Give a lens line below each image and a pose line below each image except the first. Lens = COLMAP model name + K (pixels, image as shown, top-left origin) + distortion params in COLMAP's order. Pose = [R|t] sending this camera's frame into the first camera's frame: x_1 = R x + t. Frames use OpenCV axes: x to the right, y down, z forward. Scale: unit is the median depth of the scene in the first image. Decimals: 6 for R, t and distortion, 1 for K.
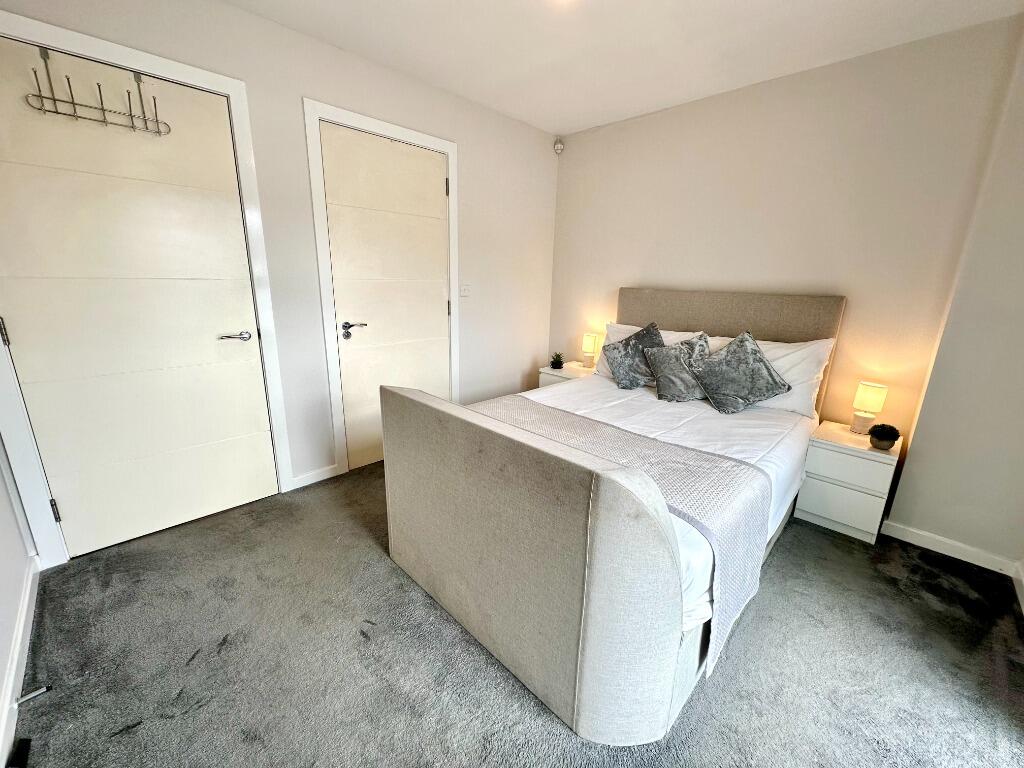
lens RADIAL K [[412.6, 0, 512.0], [0, 412.6, 384.0], [0, 0, 1]] dist [-0.000031, 0.000059]
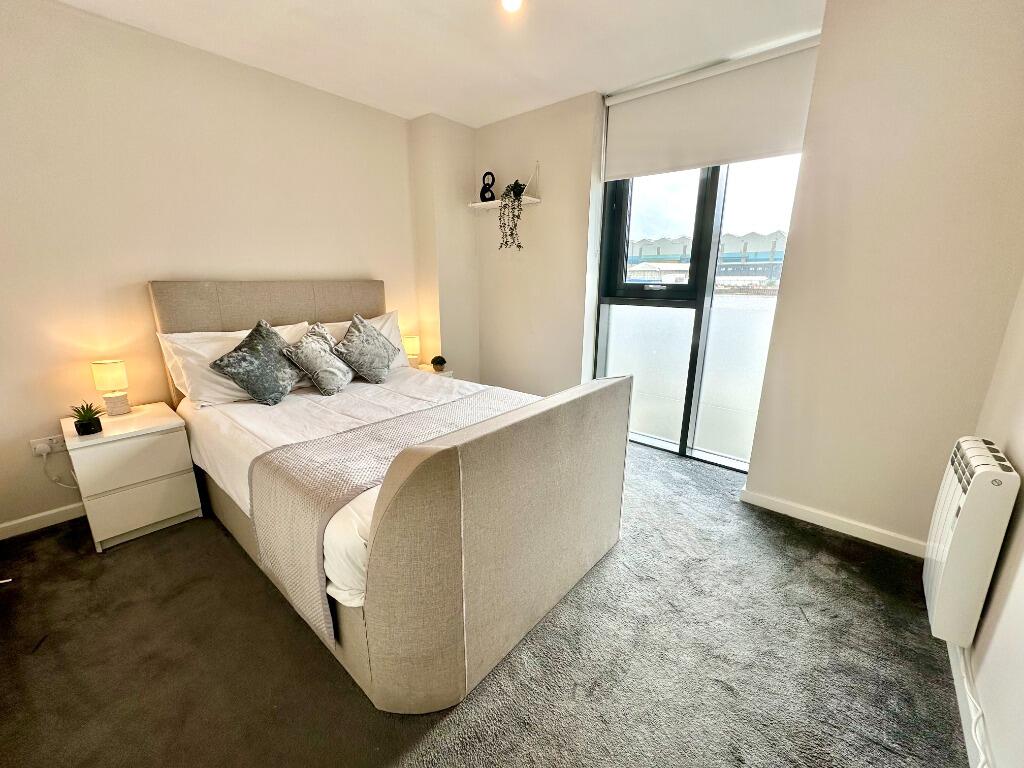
lens RADIAL K [[408.2, 0, 512.0], [0, 408.2, 384.0], [0, 0, 1]] dist [0.000720, 0.000323]
pose [[-0.081389, -0.273636, 0.958384, -0.621790], [0.243993, 0.926845, 0.285352, -0.165140], [-0.966356, 0.257063, -0.008670, 0.636600]]
